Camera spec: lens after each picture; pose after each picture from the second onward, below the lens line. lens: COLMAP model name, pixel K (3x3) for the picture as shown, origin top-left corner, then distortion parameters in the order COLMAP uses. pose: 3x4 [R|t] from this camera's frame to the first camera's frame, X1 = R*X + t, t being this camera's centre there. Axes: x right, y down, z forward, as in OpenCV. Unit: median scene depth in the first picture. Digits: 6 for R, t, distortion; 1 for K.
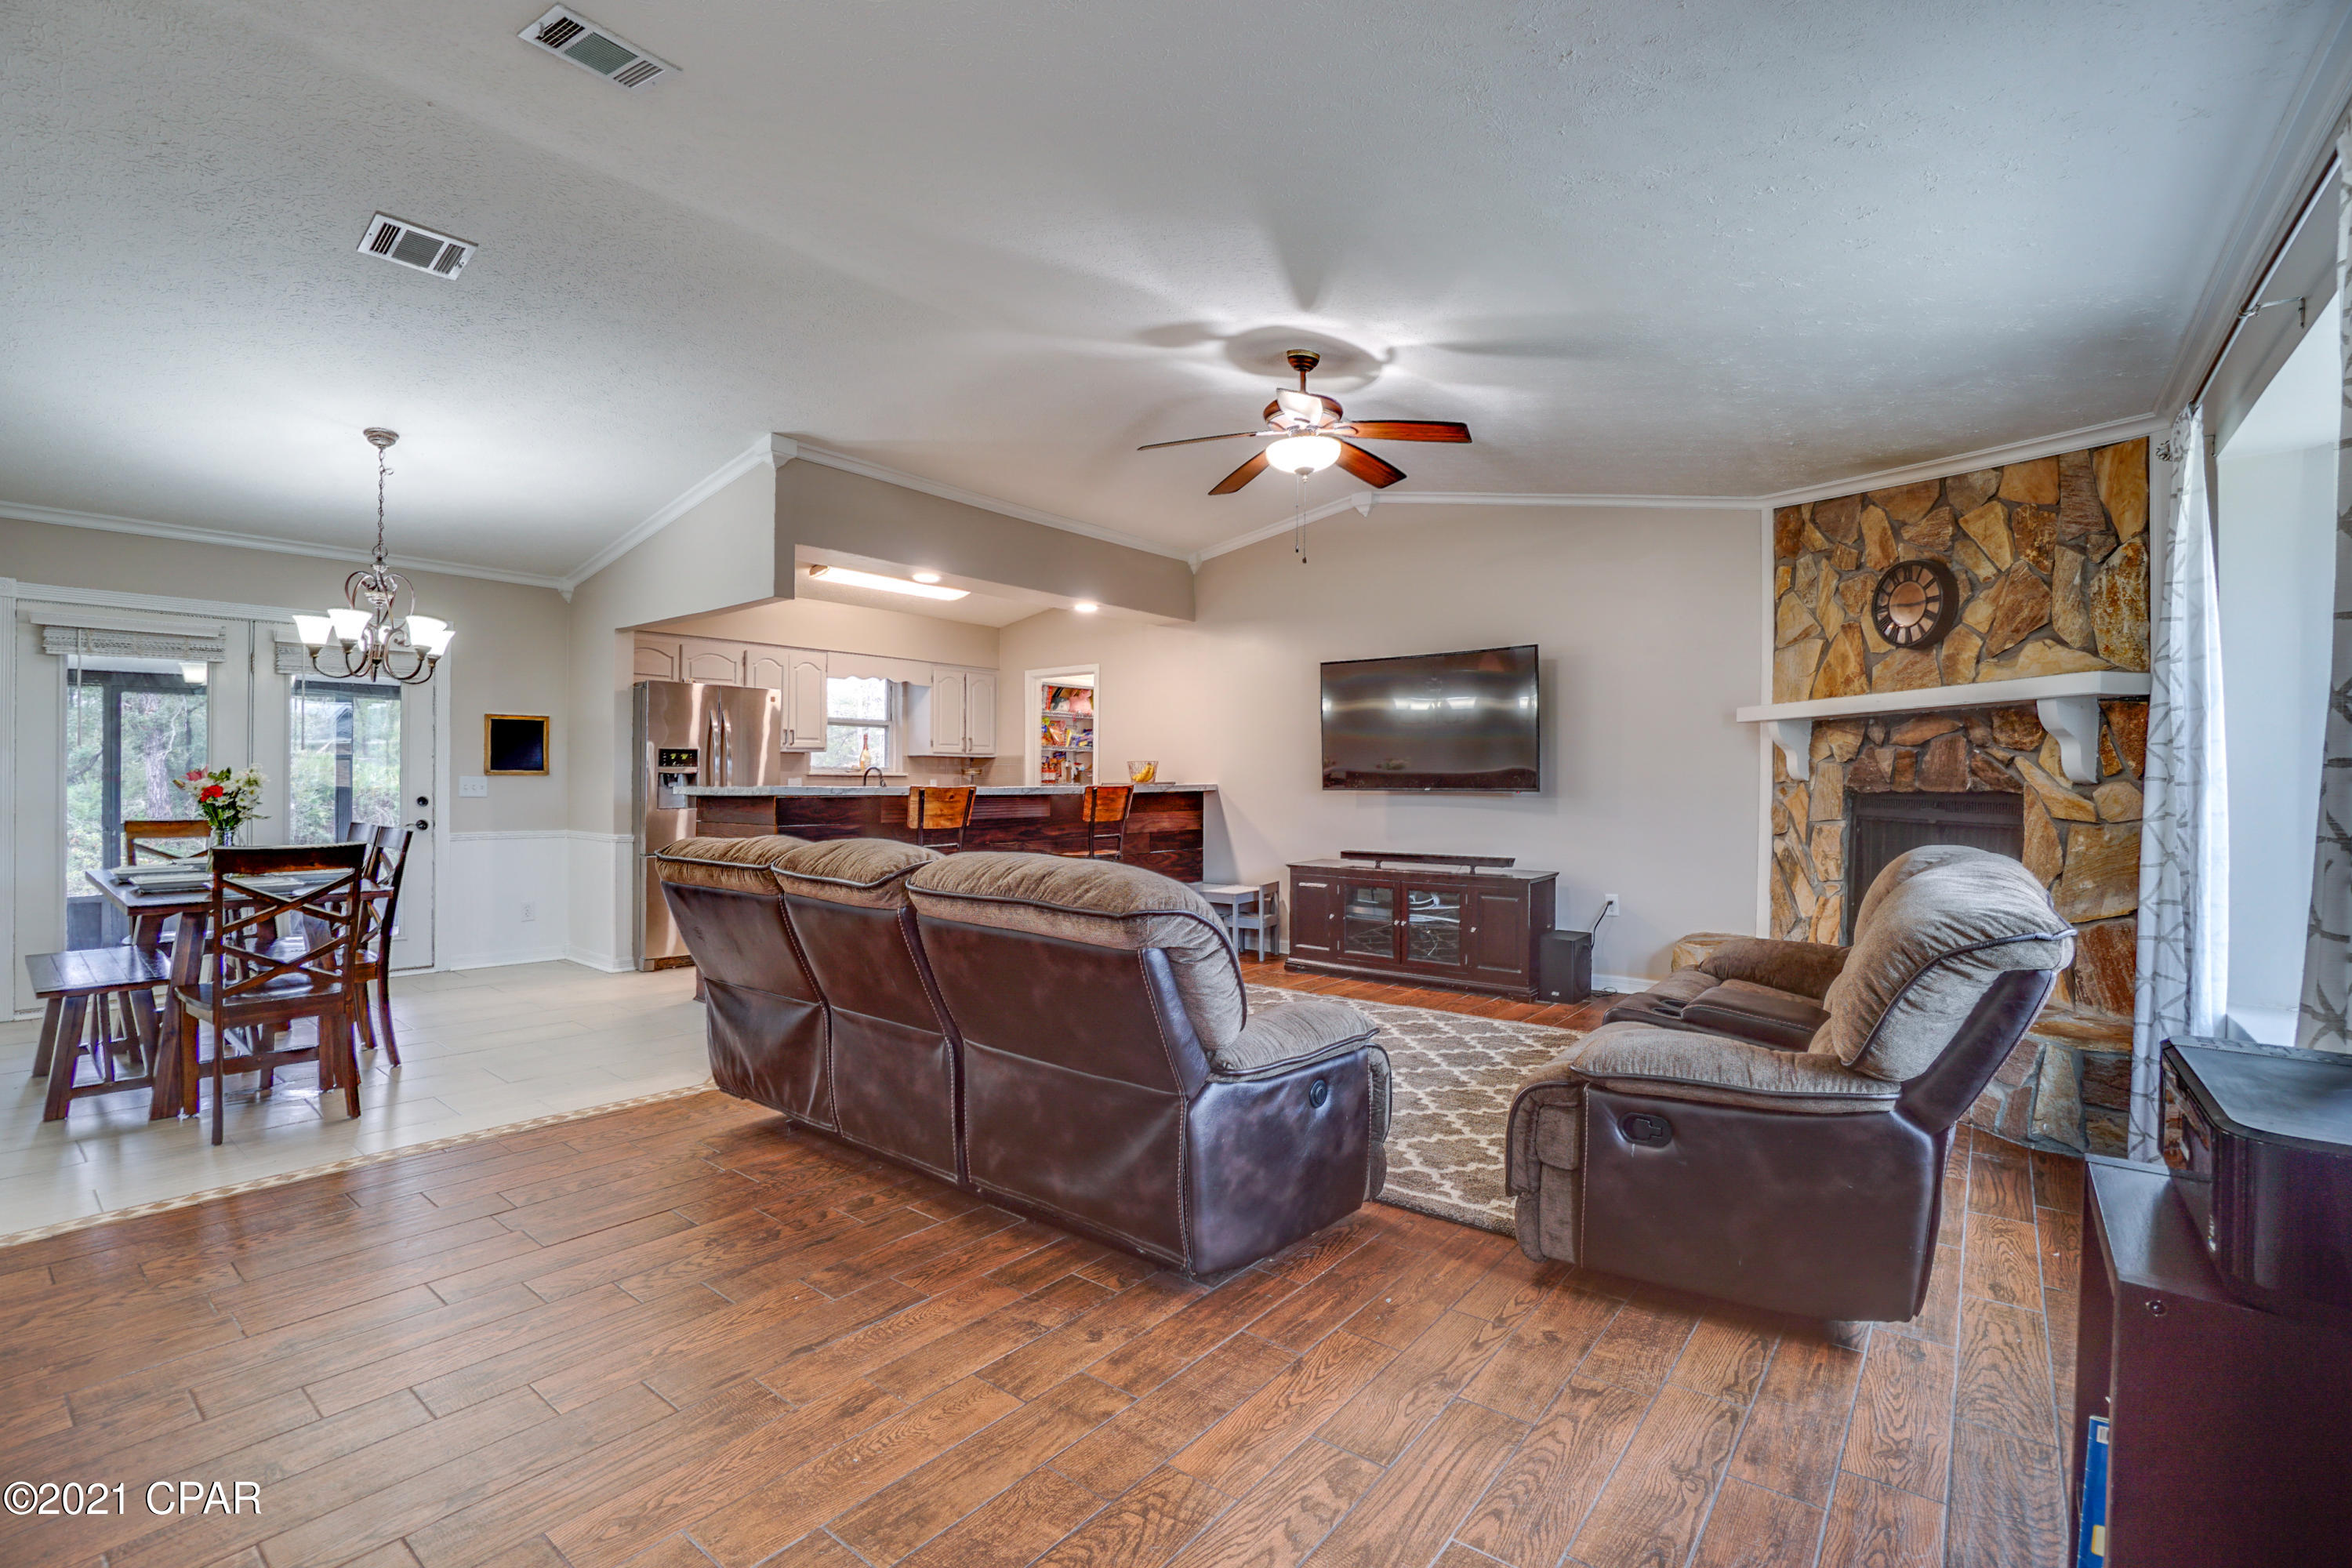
lens RADIAL K [[1099.4, 0, 1171.8], [0, 1099.4, 785.9], [0, 0, 1]] dist [-0.061187, 0.018834]
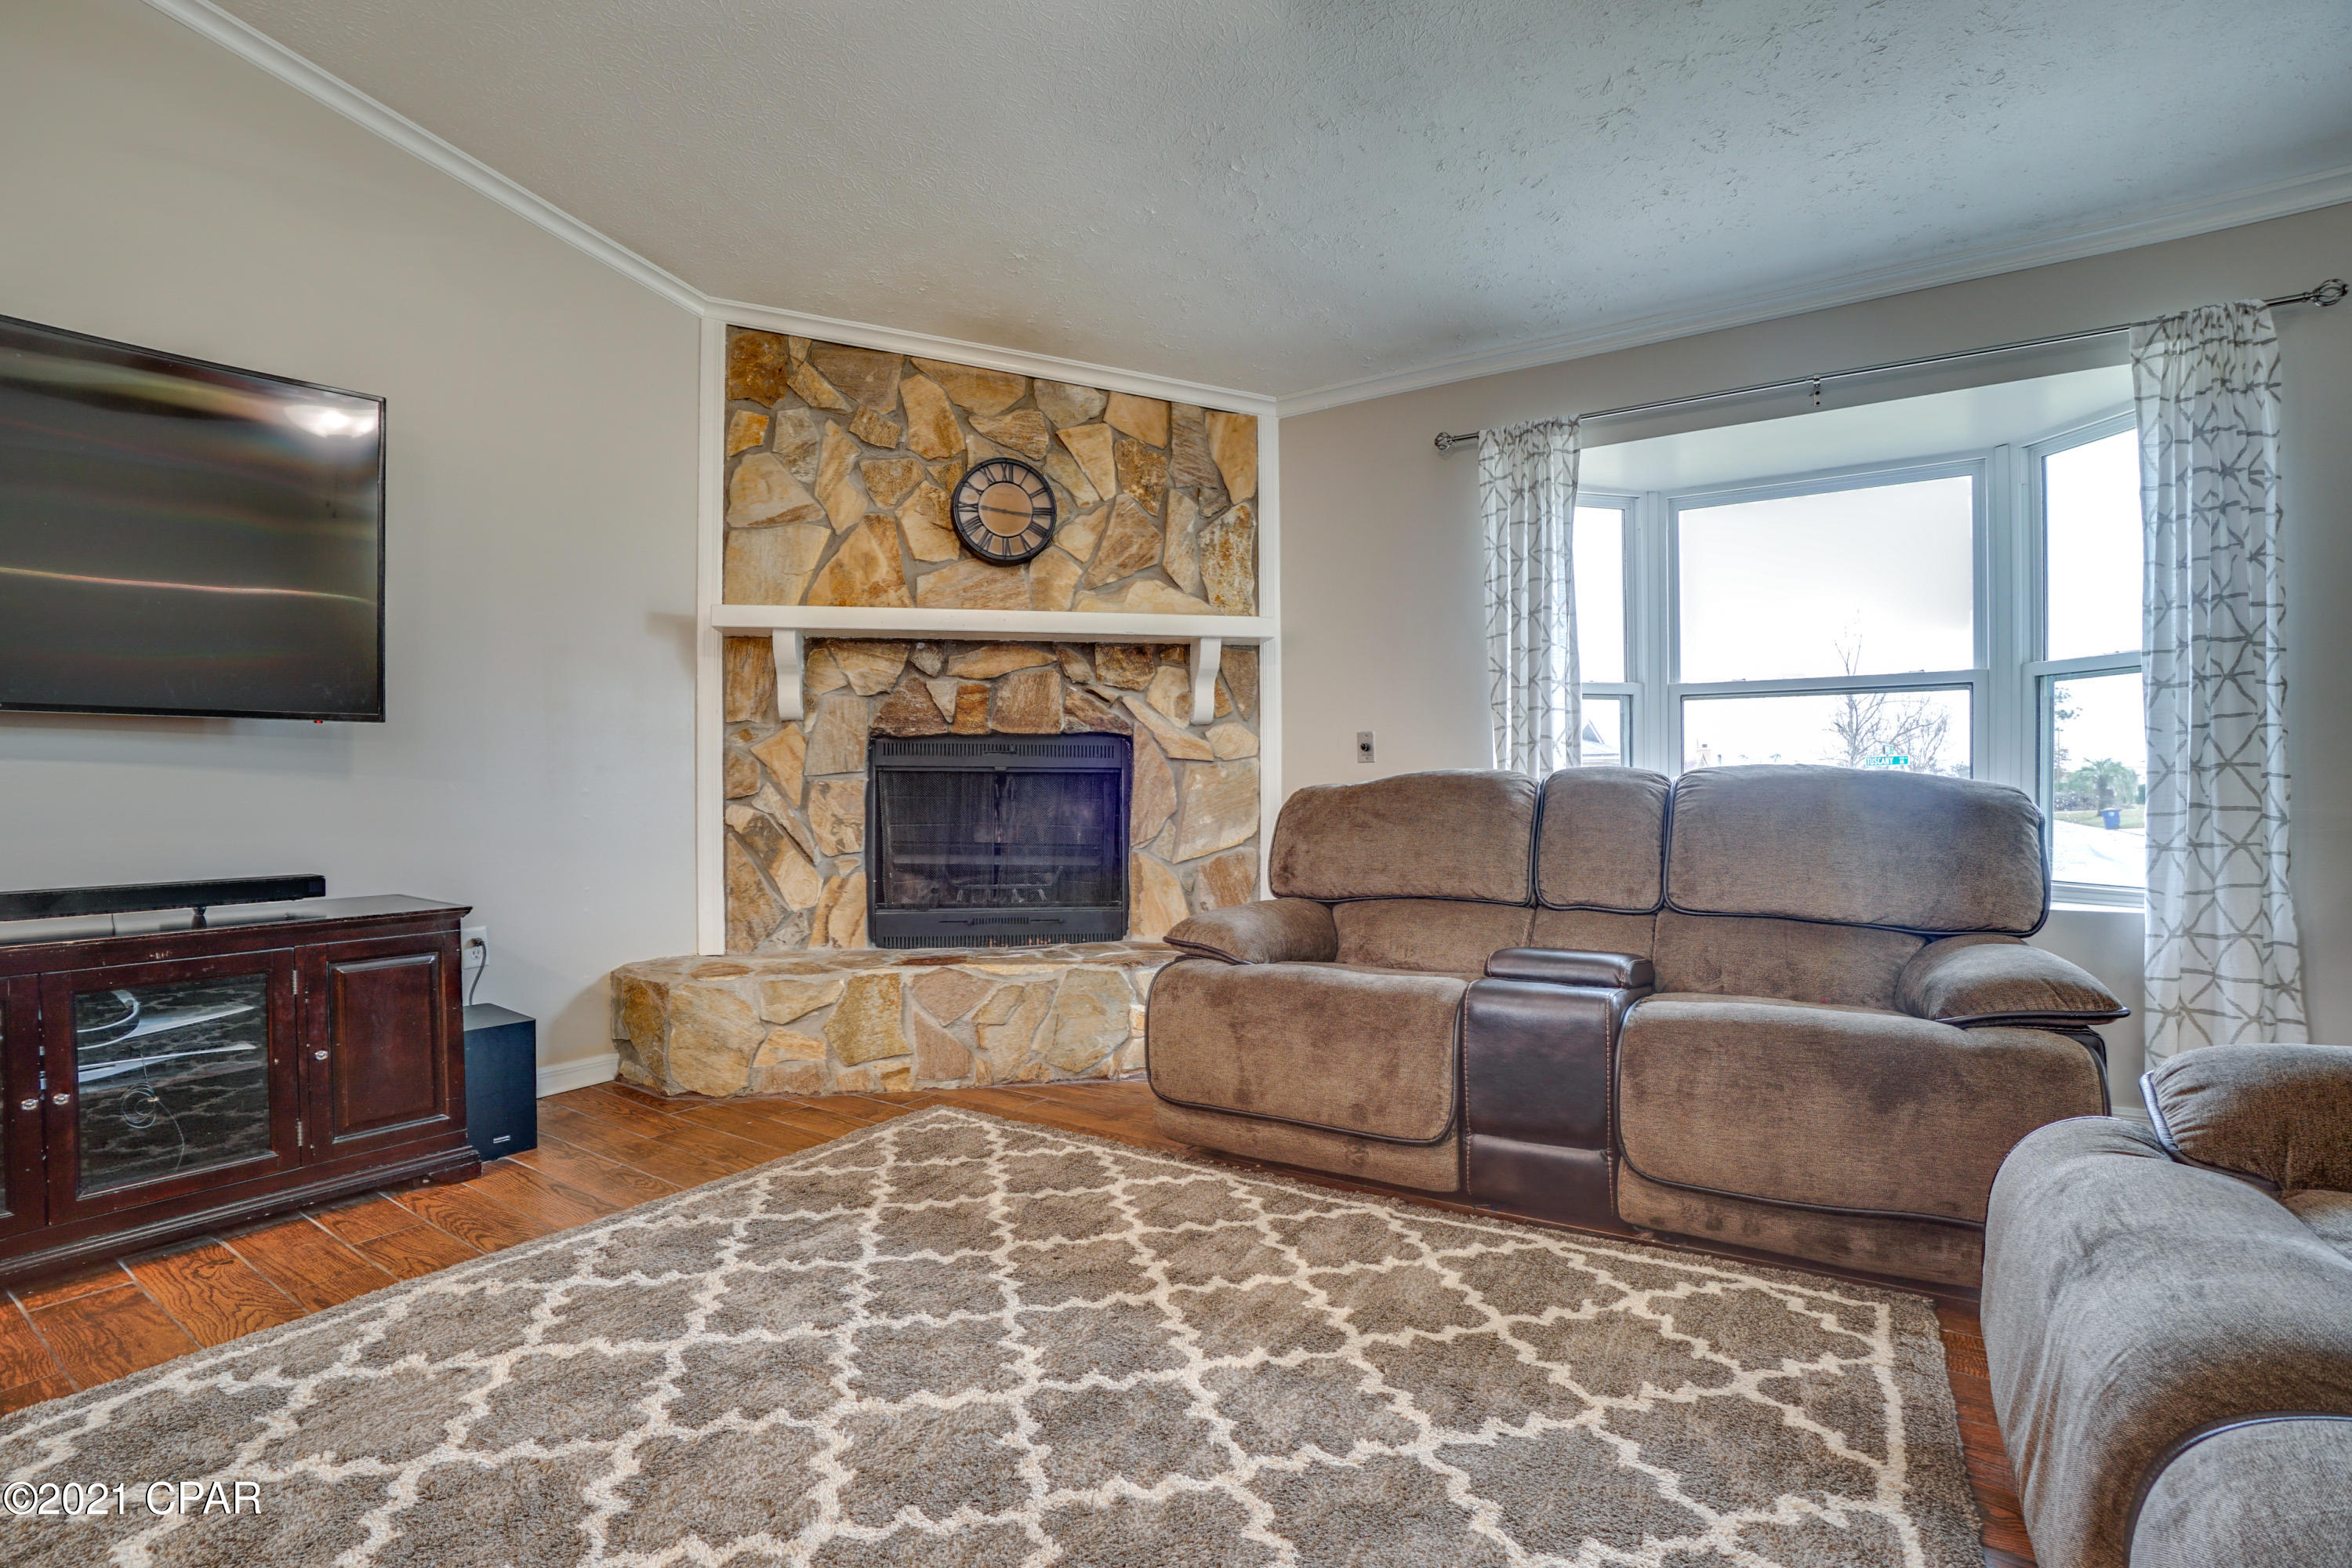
lens RADIAL K [[1099.4, 0, 1171.8], [0, 1099.4, 785.9], [0, 0, 1]] dist [-0.061187, 0.018834]
pose [[-0.082485, -0.008707, 0.996554, -0.189102], [0.009627, 0.999908, 0.009533, 0.041910], [-0.996546, 0.010380, -0.082393, 0.974145]]
